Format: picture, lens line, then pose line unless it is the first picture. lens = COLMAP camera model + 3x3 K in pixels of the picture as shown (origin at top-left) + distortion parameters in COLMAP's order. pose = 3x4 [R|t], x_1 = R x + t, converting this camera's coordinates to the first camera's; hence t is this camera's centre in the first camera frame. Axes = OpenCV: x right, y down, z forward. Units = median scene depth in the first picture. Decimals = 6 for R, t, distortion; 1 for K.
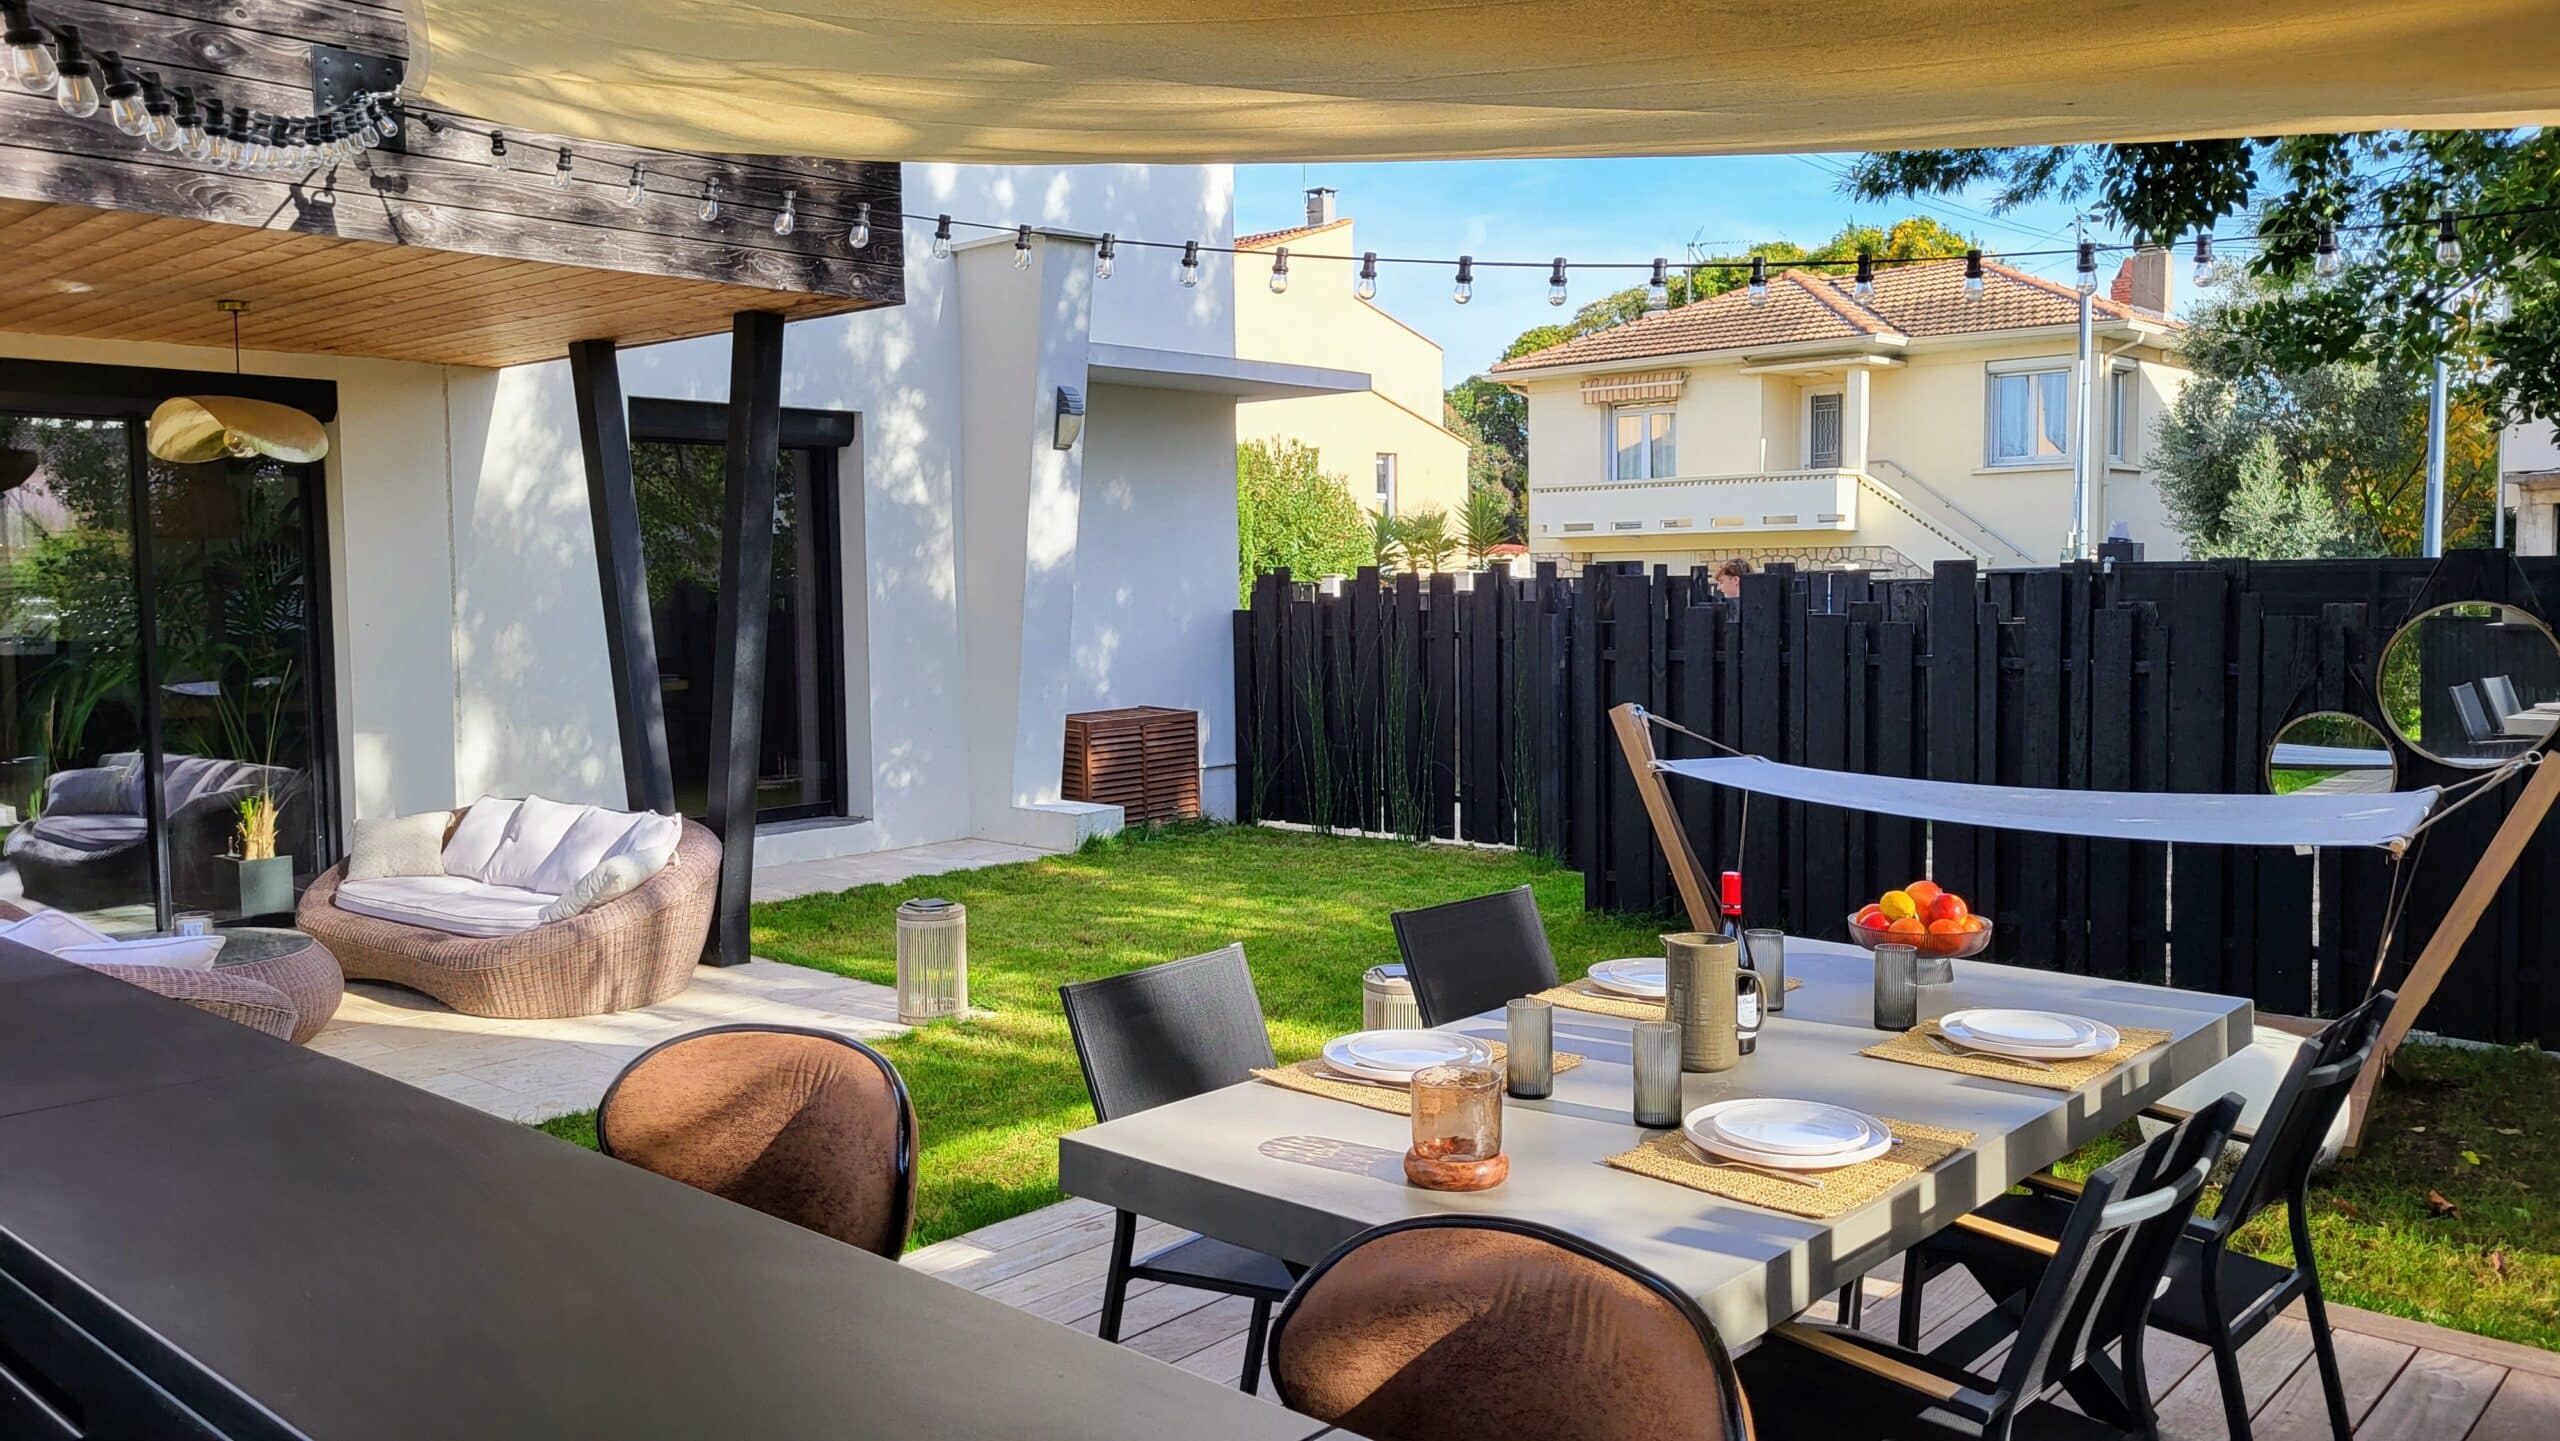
lens RADIAL K [[1942.1, 0, 1280.0], [0, 1942.1, 720.5], [0, 0, 1]] dist [0.016593, -0.002335]
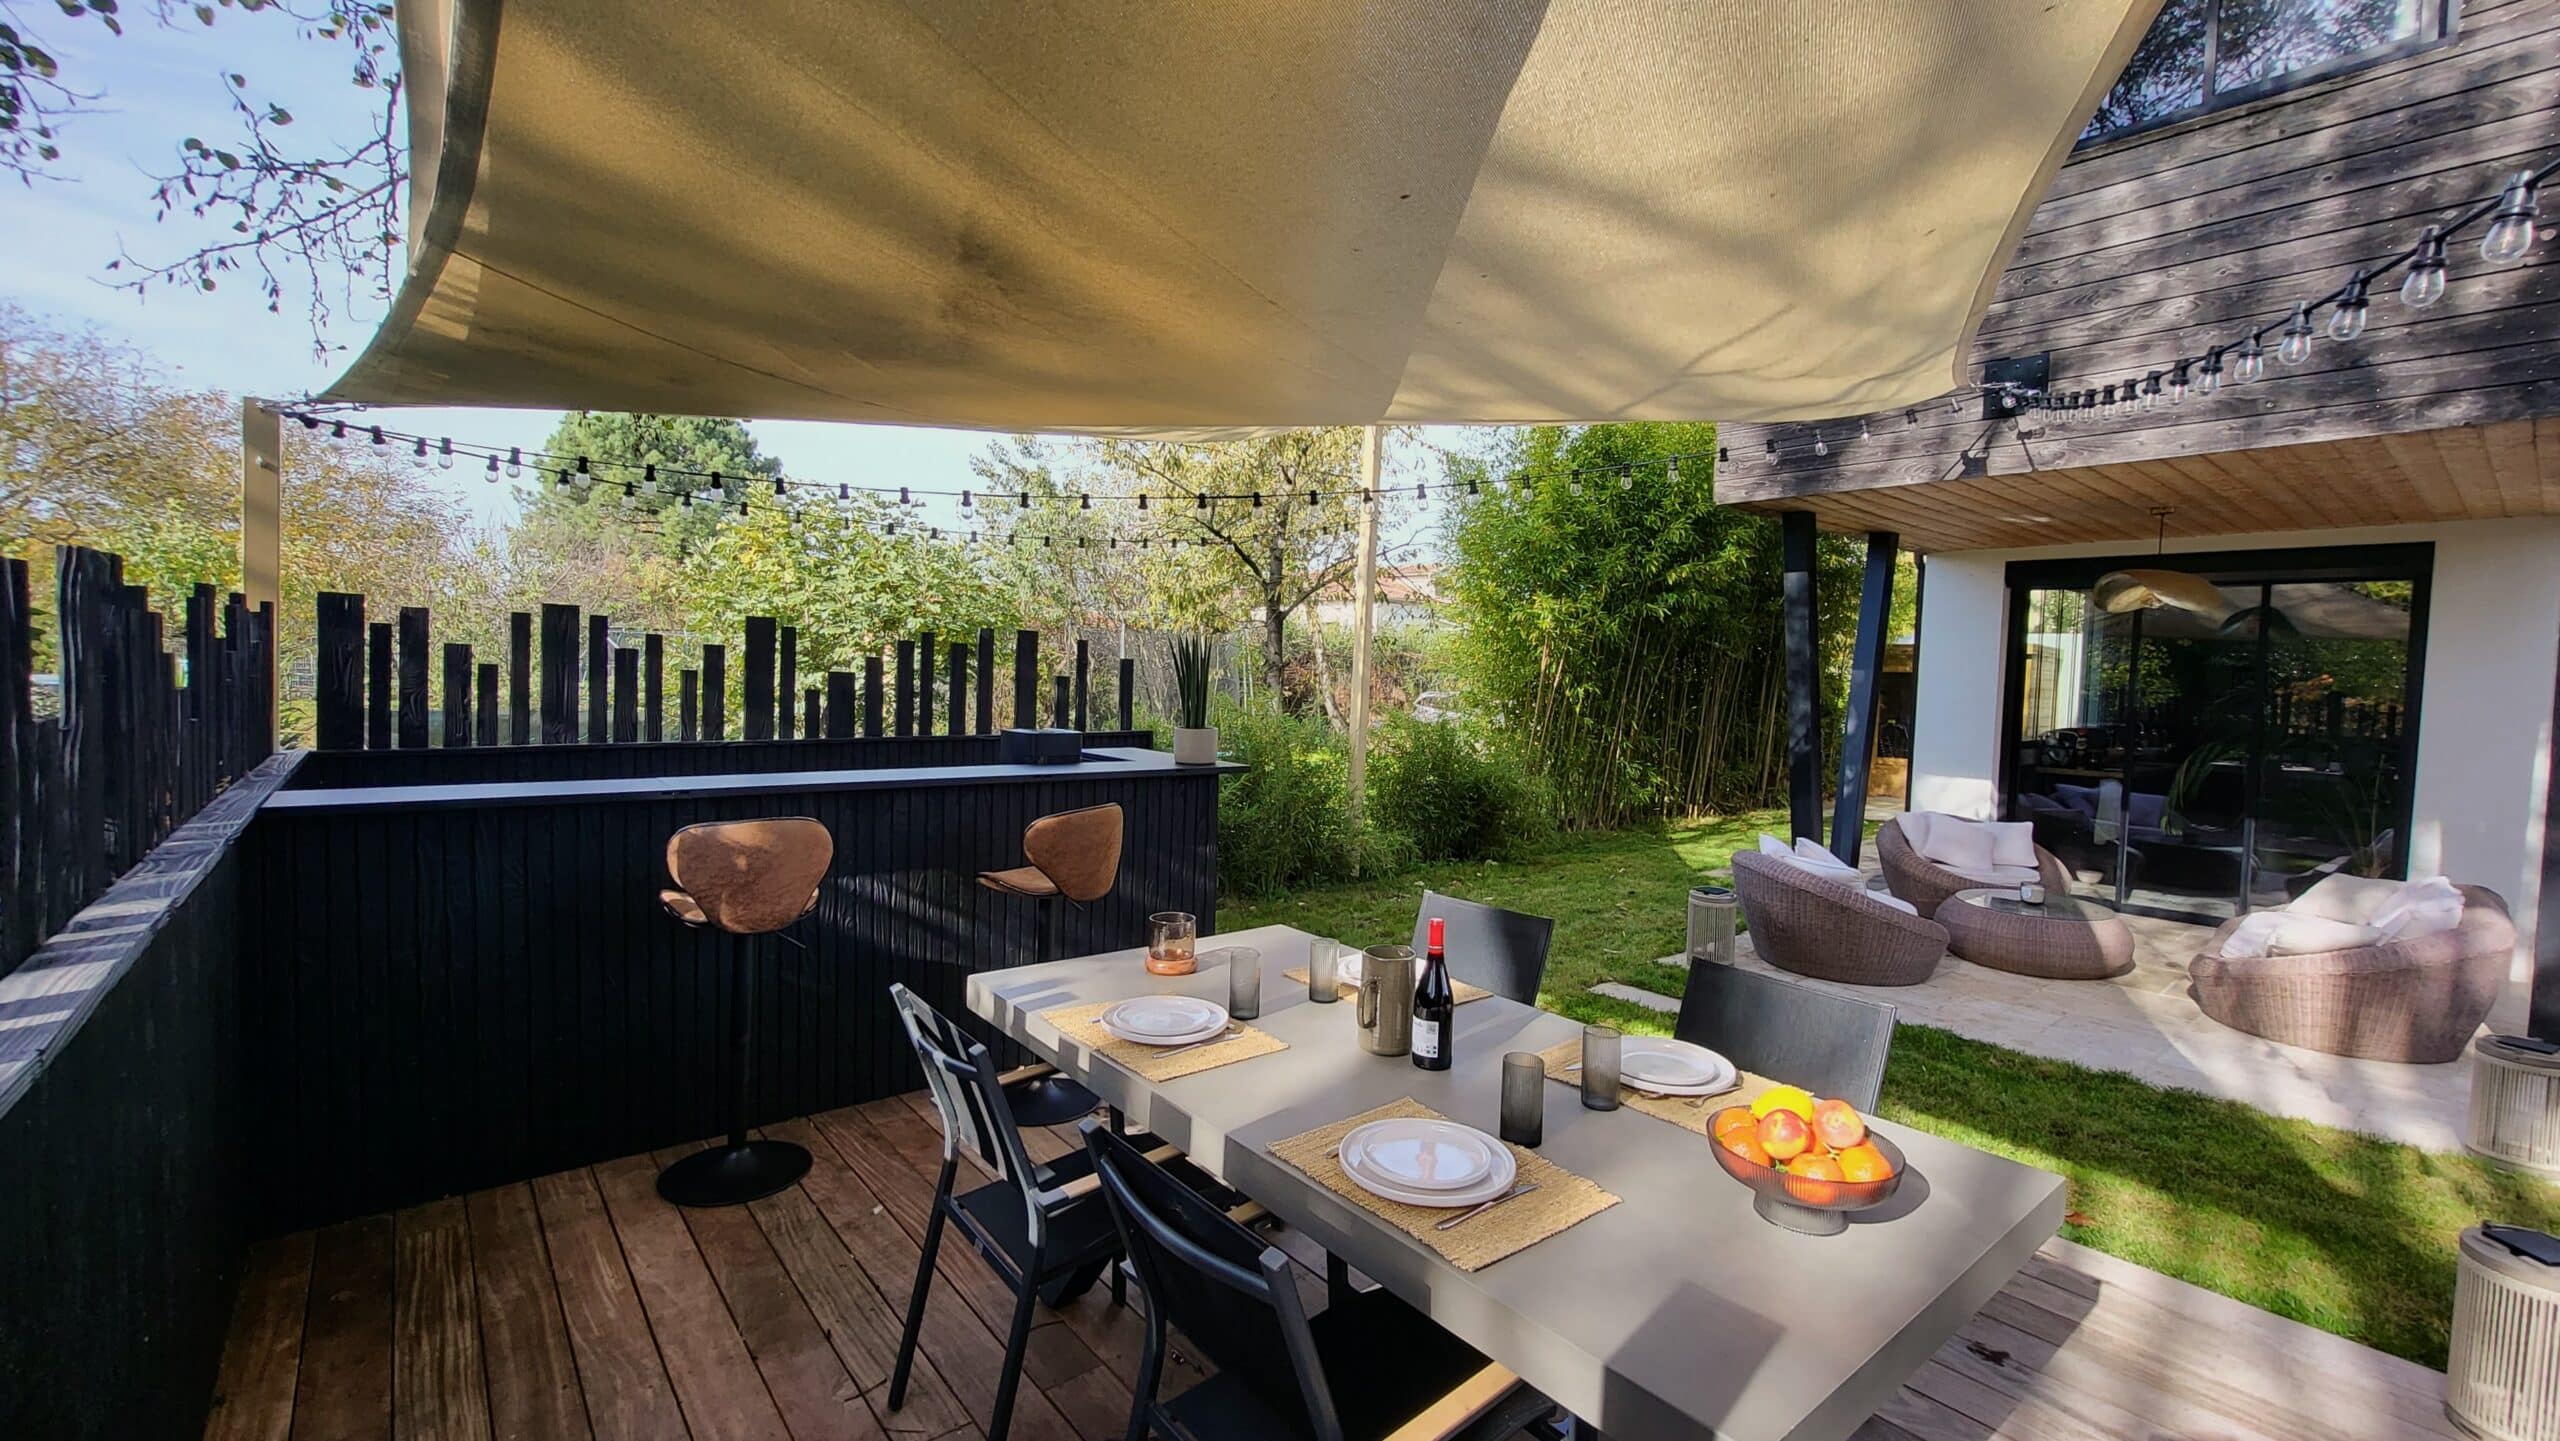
lens RADIAL K [[1072.6, 0, 1280.0], [0, 1072.6, 720.5], [0, 0, 1]] dist [0.000169, -0.000044]
pose [[-0.147331, 0.055429, -0.987533, 0.285617], [-0.105812, 0.991815, 0.071456, -0.022106], [0.983411, 0.115020, -0.140261, 0.301186]]
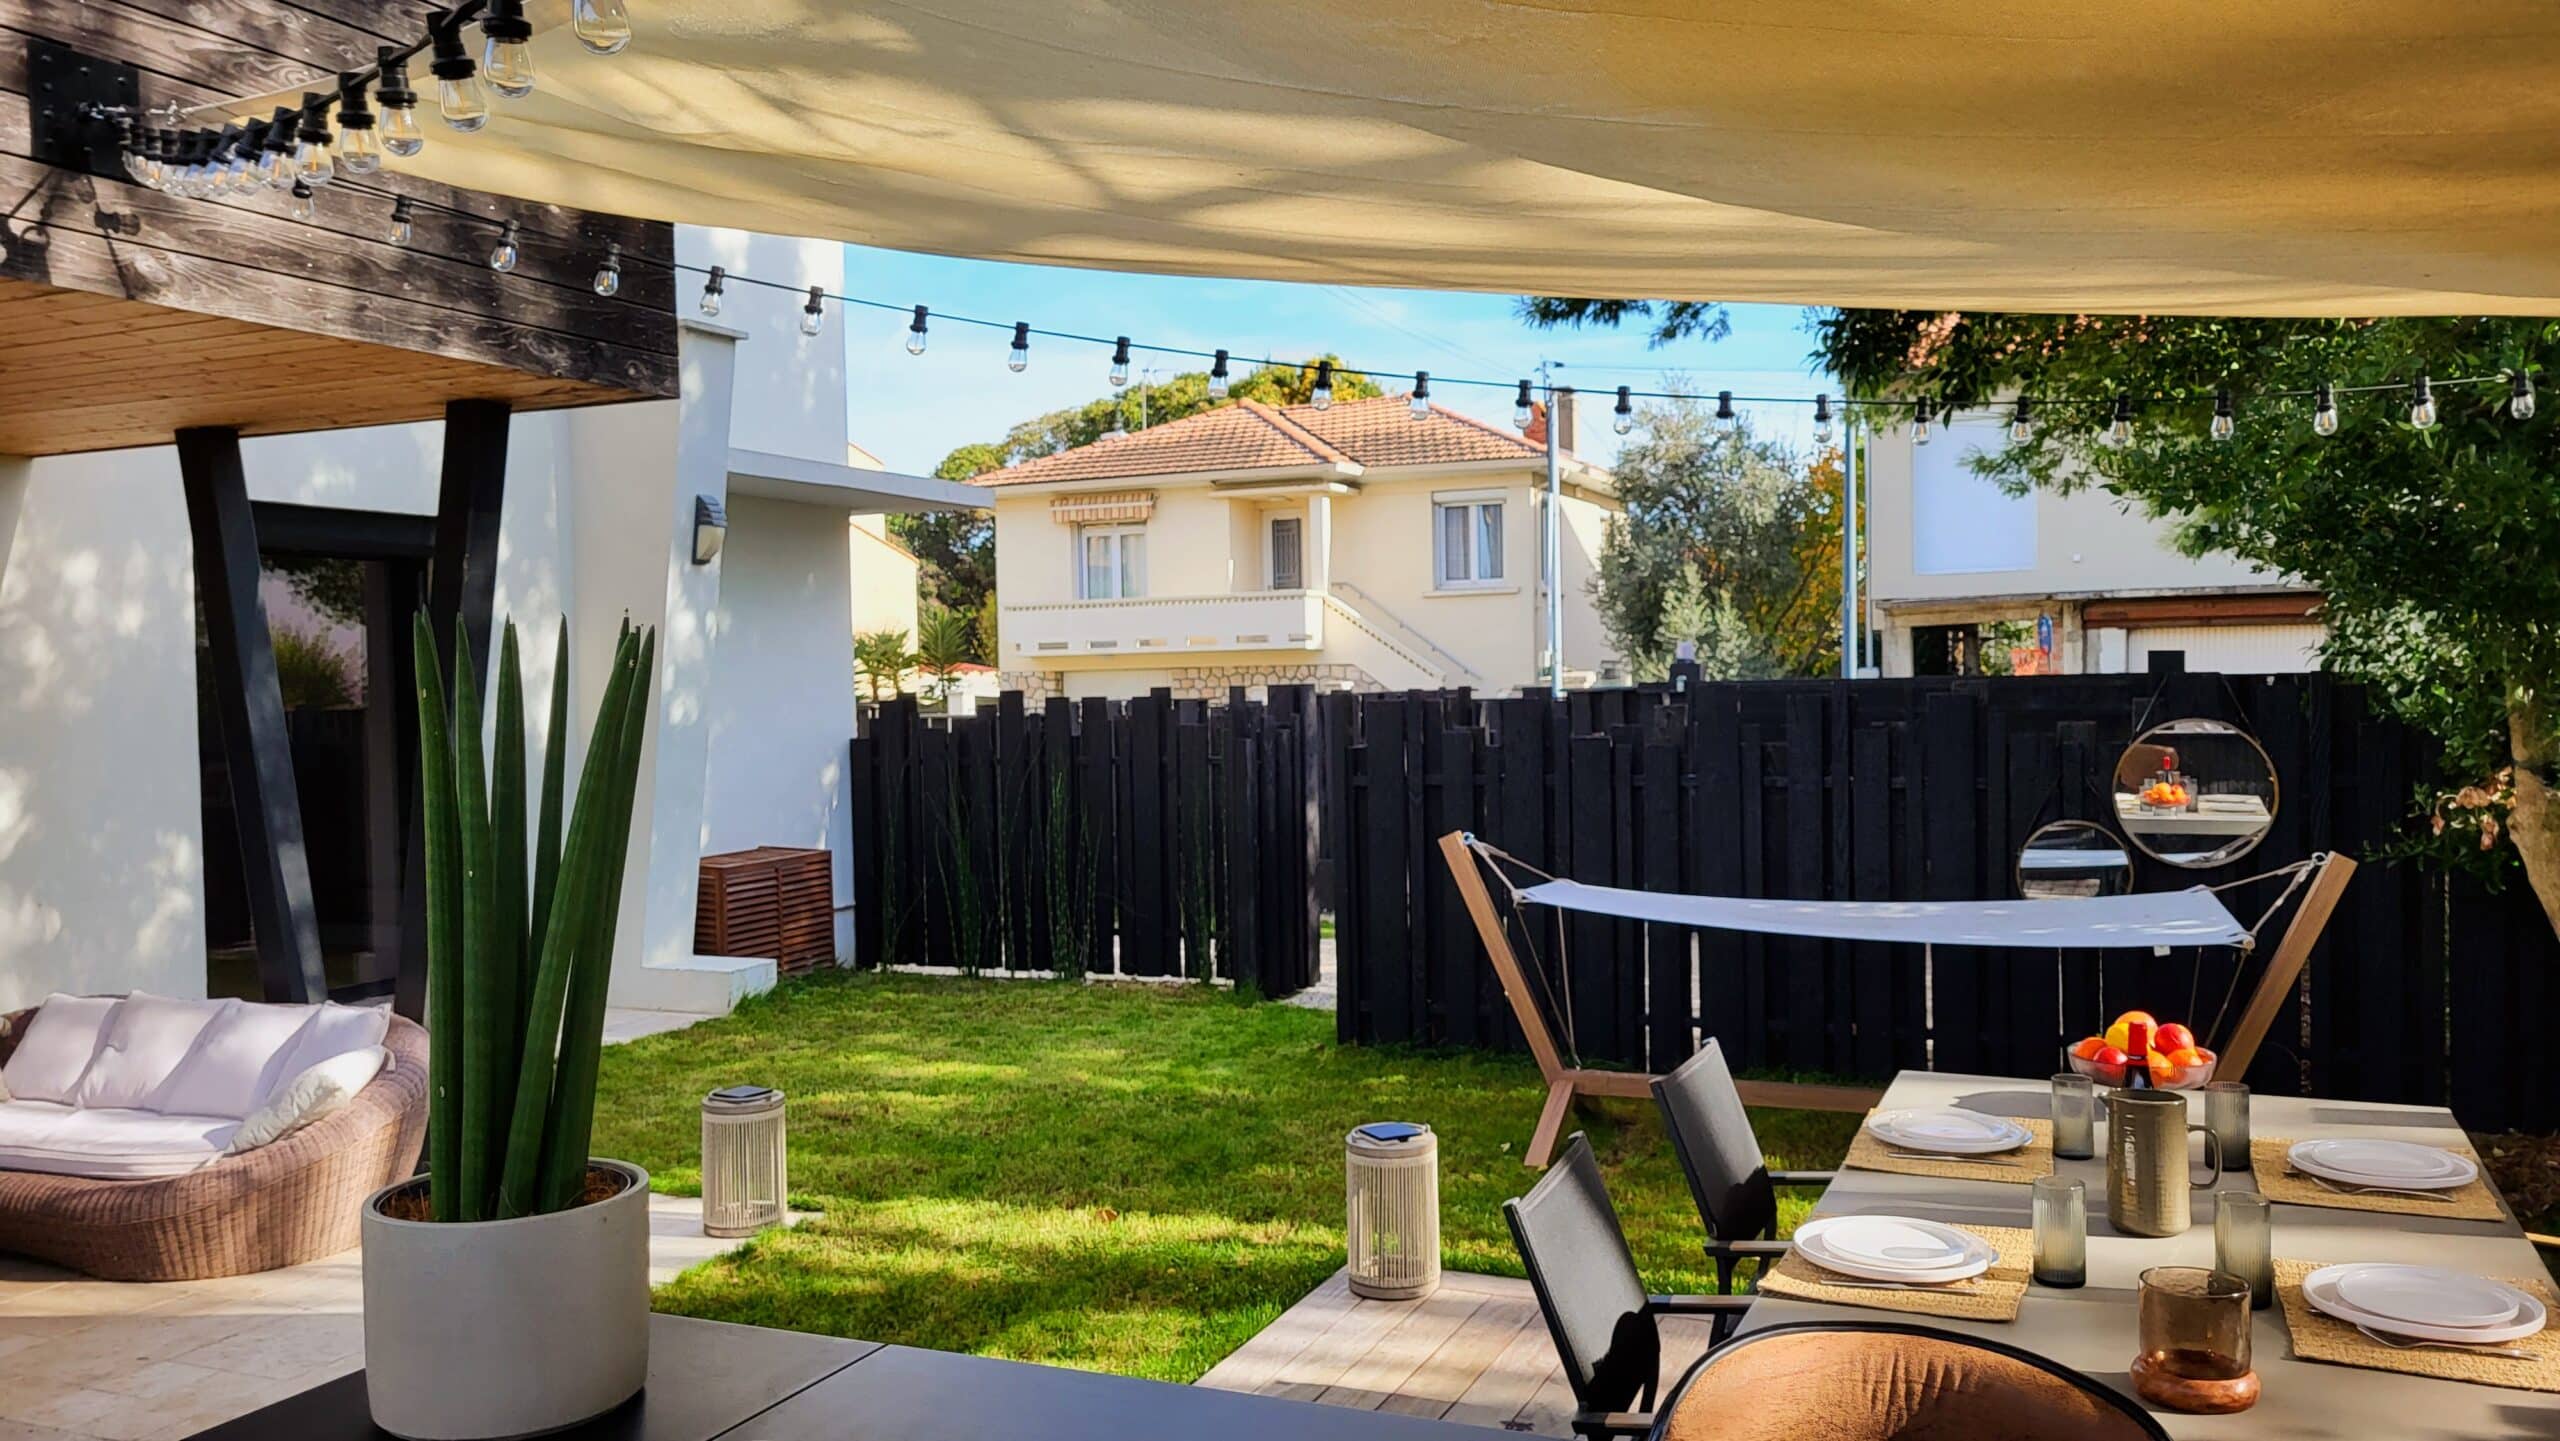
lens RADIAL K [[1942.1, 0, 1280.0], [0, 1942.1, 720.5], [0, 0, 1]] dist [0.016593, -0.002335]
pose [[0.946619, -0.013015, 0.322092, -0.149062], [0.032147, 0.998015, -0.054149, -0.009921], [-0.320748, 0.061613, 0.945159, 0.066740]]
